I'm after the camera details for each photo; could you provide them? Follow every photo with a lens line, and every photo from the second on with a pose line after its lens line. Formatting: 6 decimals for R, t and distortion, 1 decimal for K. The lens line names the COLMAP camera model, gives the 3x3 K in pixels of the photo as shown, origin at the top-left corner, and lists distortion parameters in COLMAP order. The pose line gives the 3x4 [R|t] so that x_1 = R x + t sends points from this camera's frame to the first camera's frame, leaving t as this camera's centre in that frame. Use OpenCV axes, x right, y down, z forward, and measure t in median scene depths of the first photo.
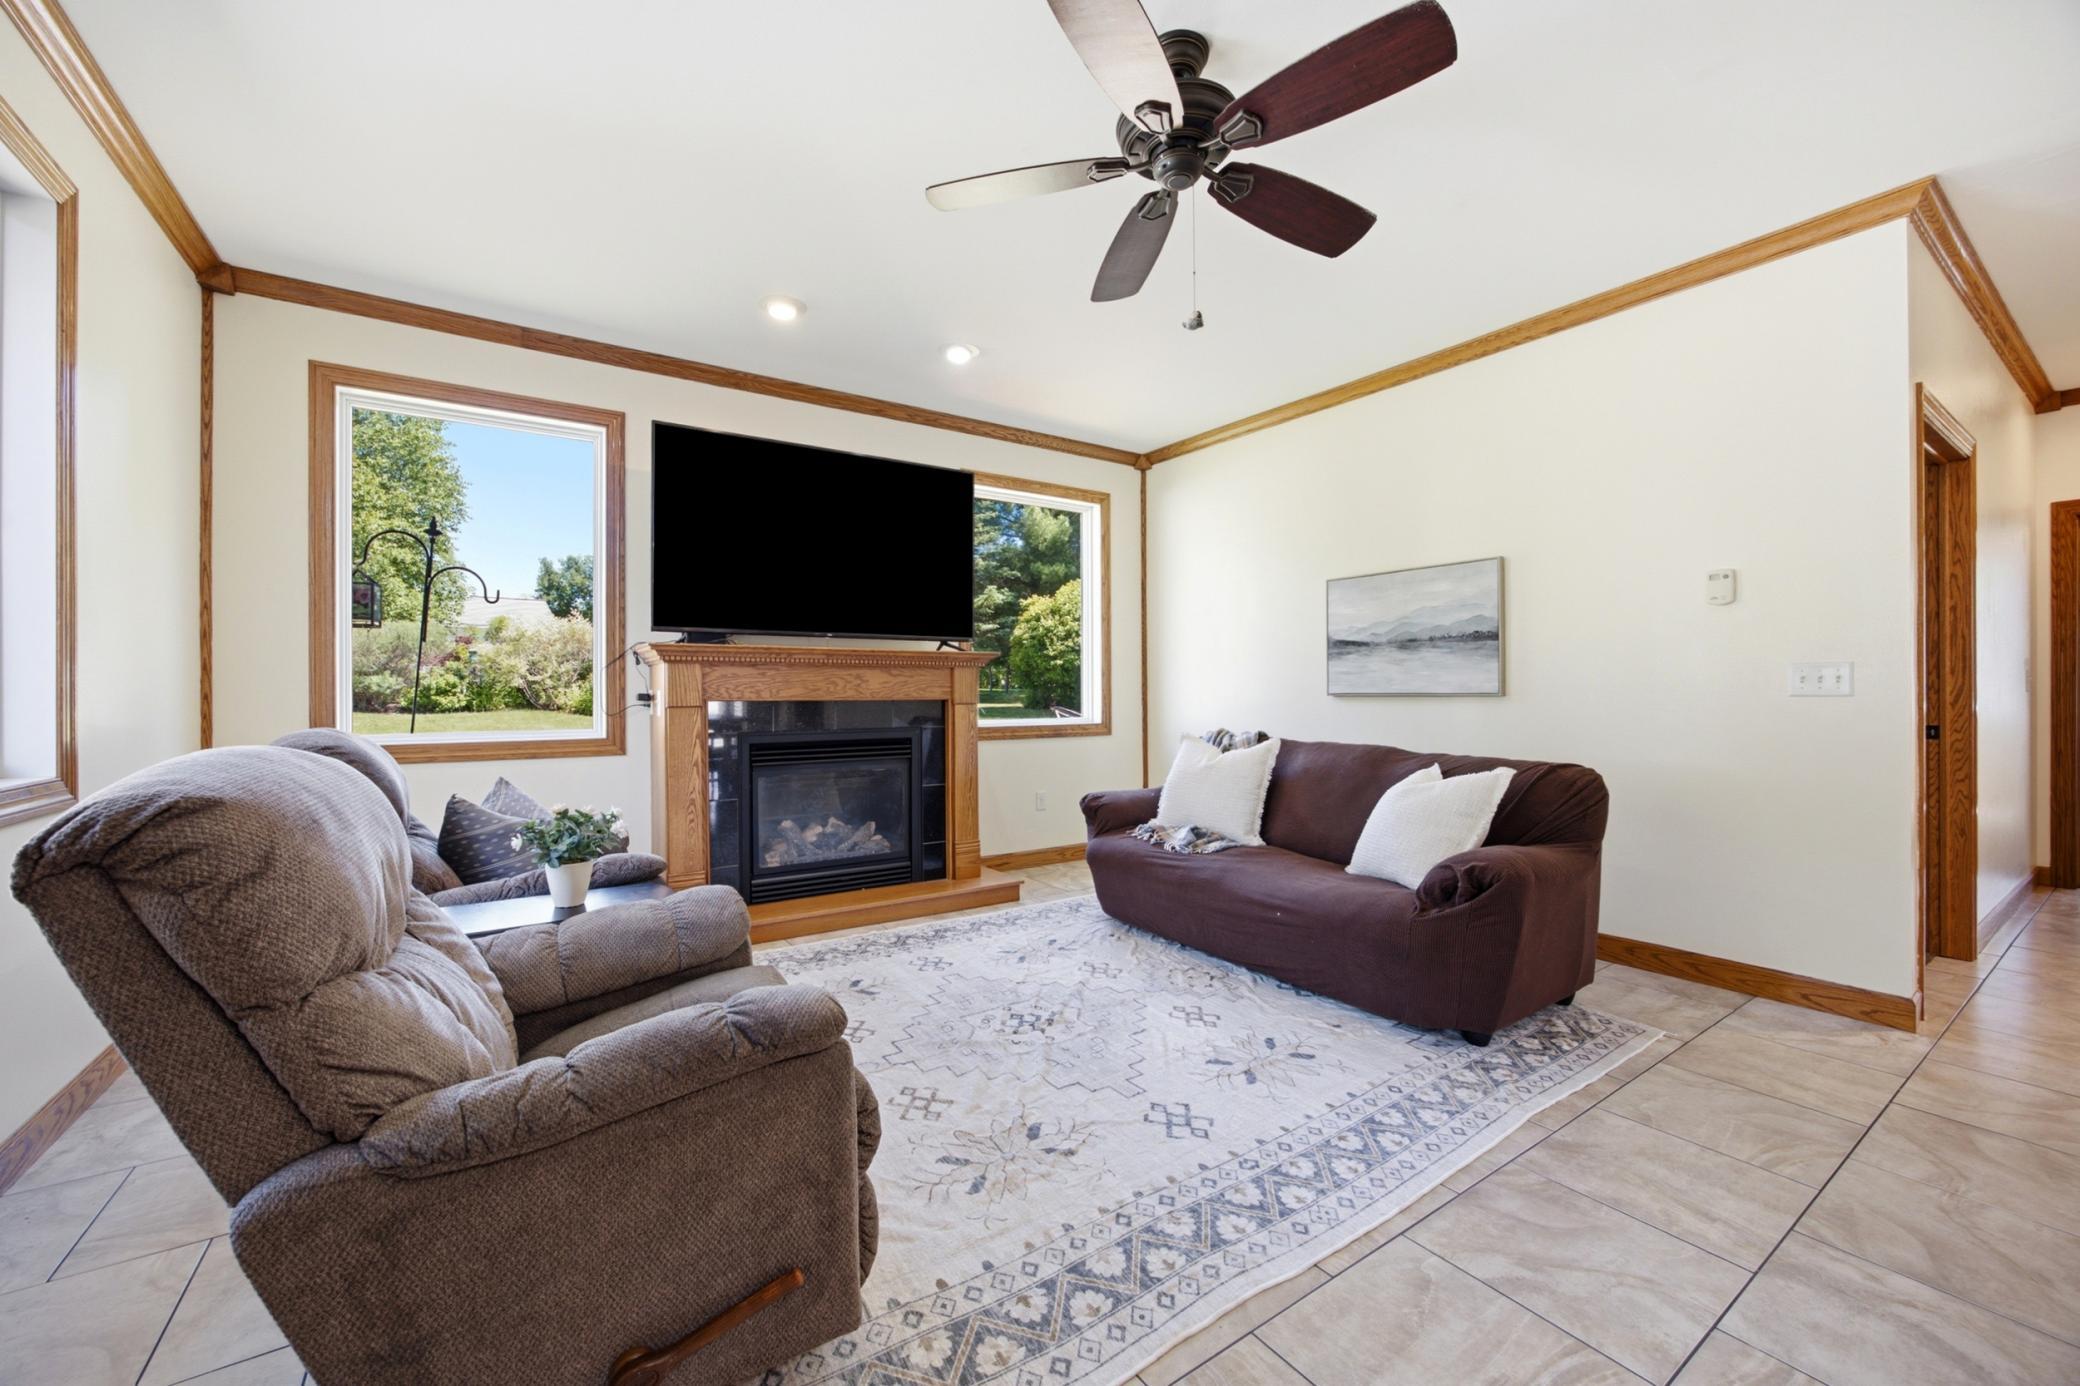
lens RADIAL K [[805.9, 0, 1040.0], [0, 805.9, 693.0], [0, 0, 1]] dist [-0.028478, 0.005410]
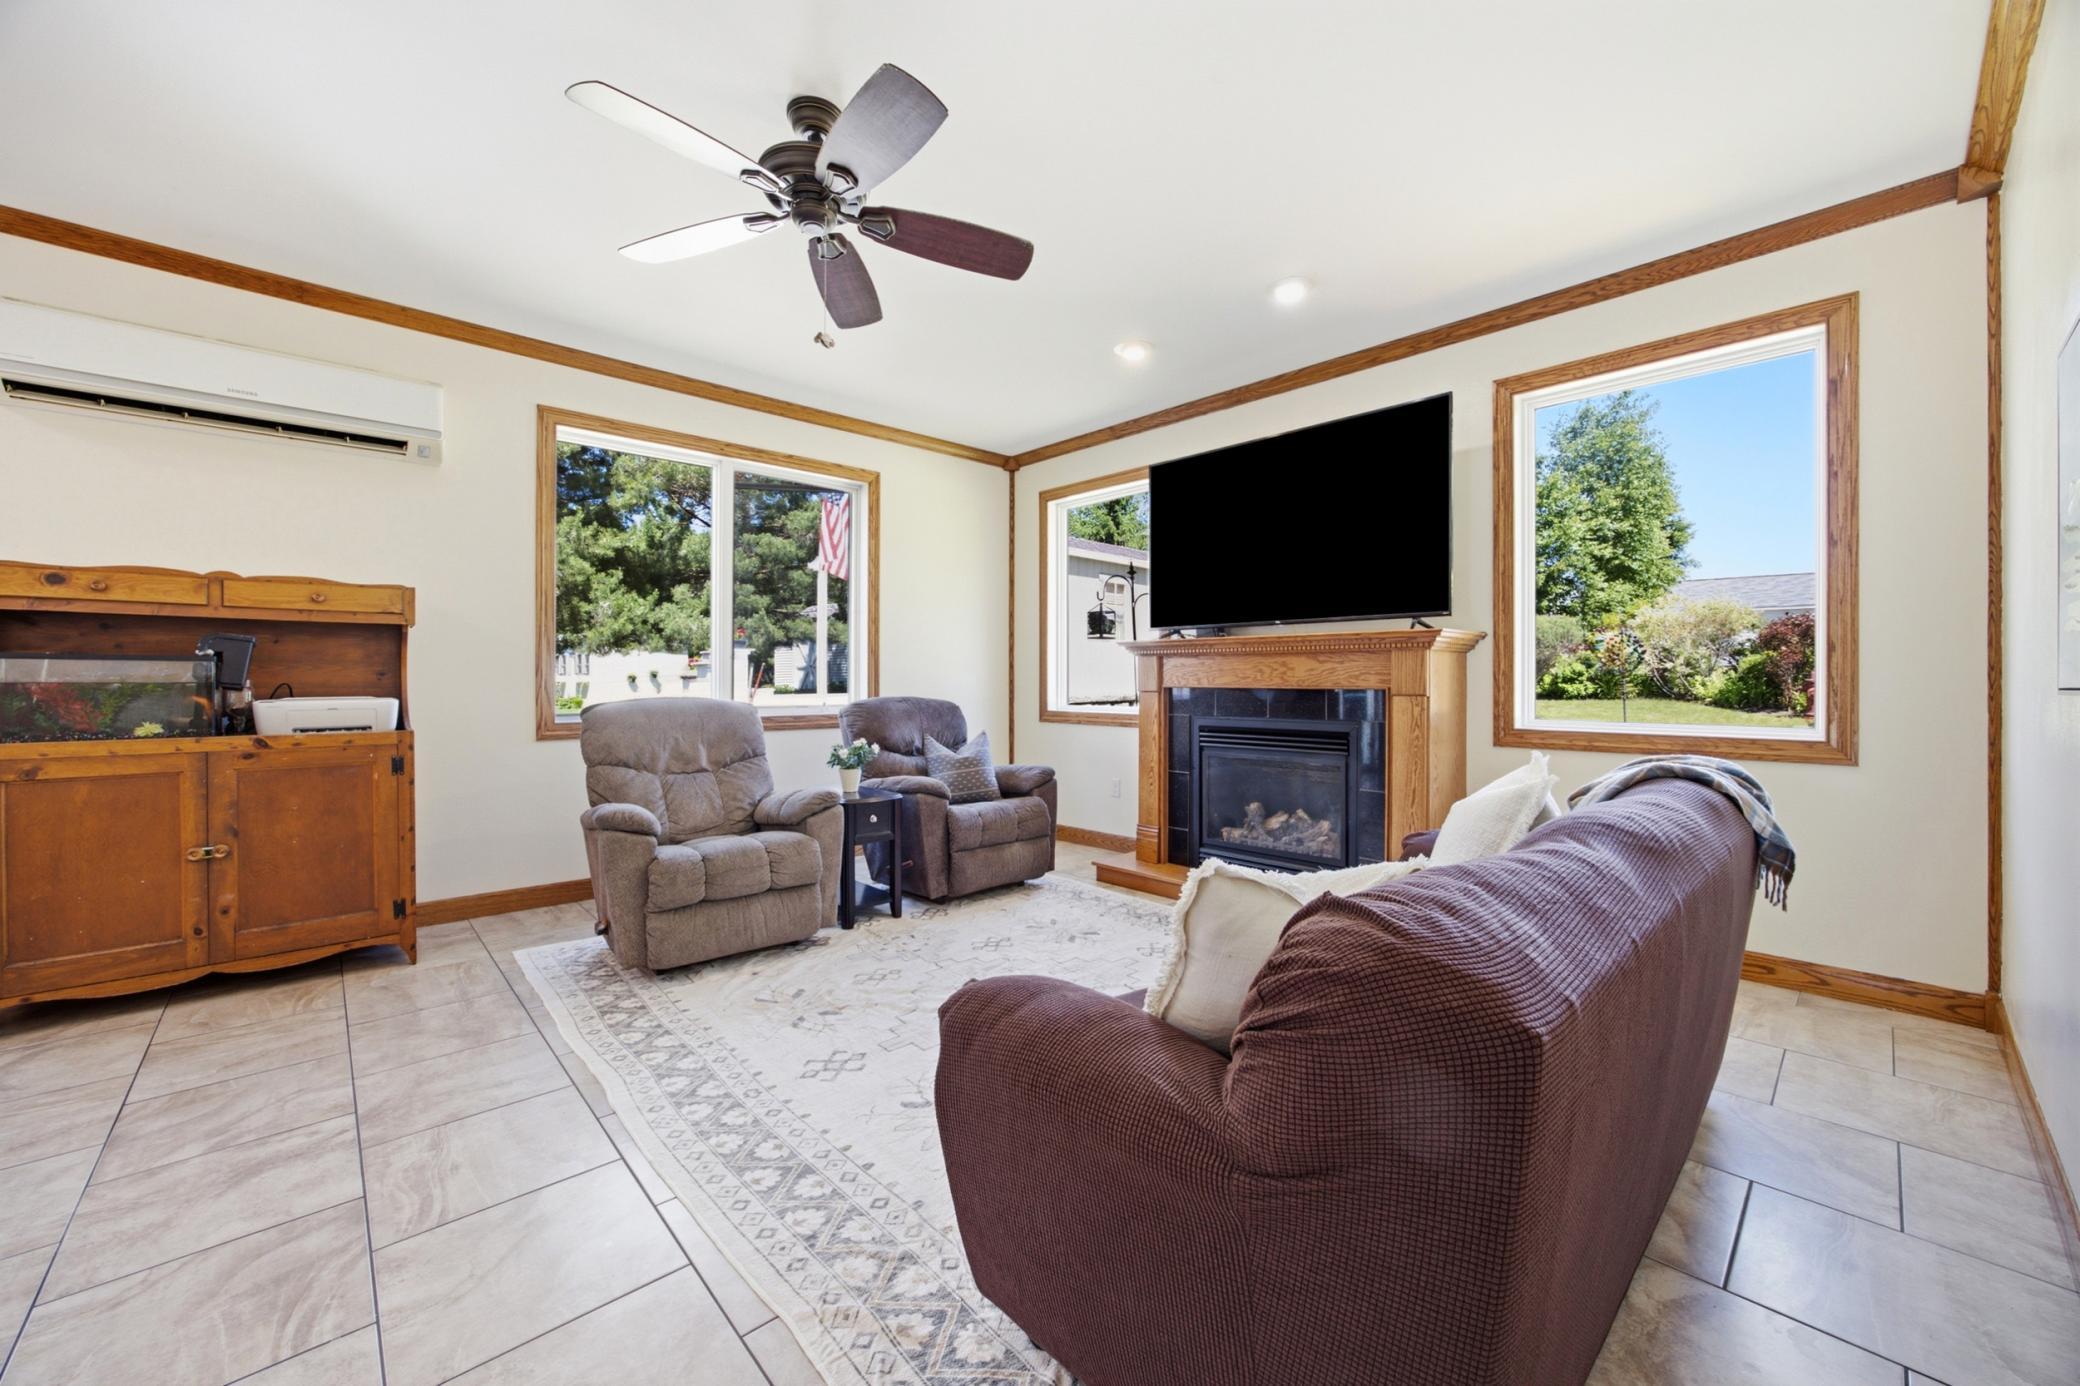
lens RADIAL K [[800.7, 0, 1055.8], [0, 800.7, 687.6], [0, 0, 1]] dist [-0.034852, 0.007473]
pose [[0.165420, 0.012894, -0.986139, 0.709681], [-0.004933, 0.999913, 0.012247, -0.002935], [0.986211, 0.002839, 0.165469, 0.609777]]
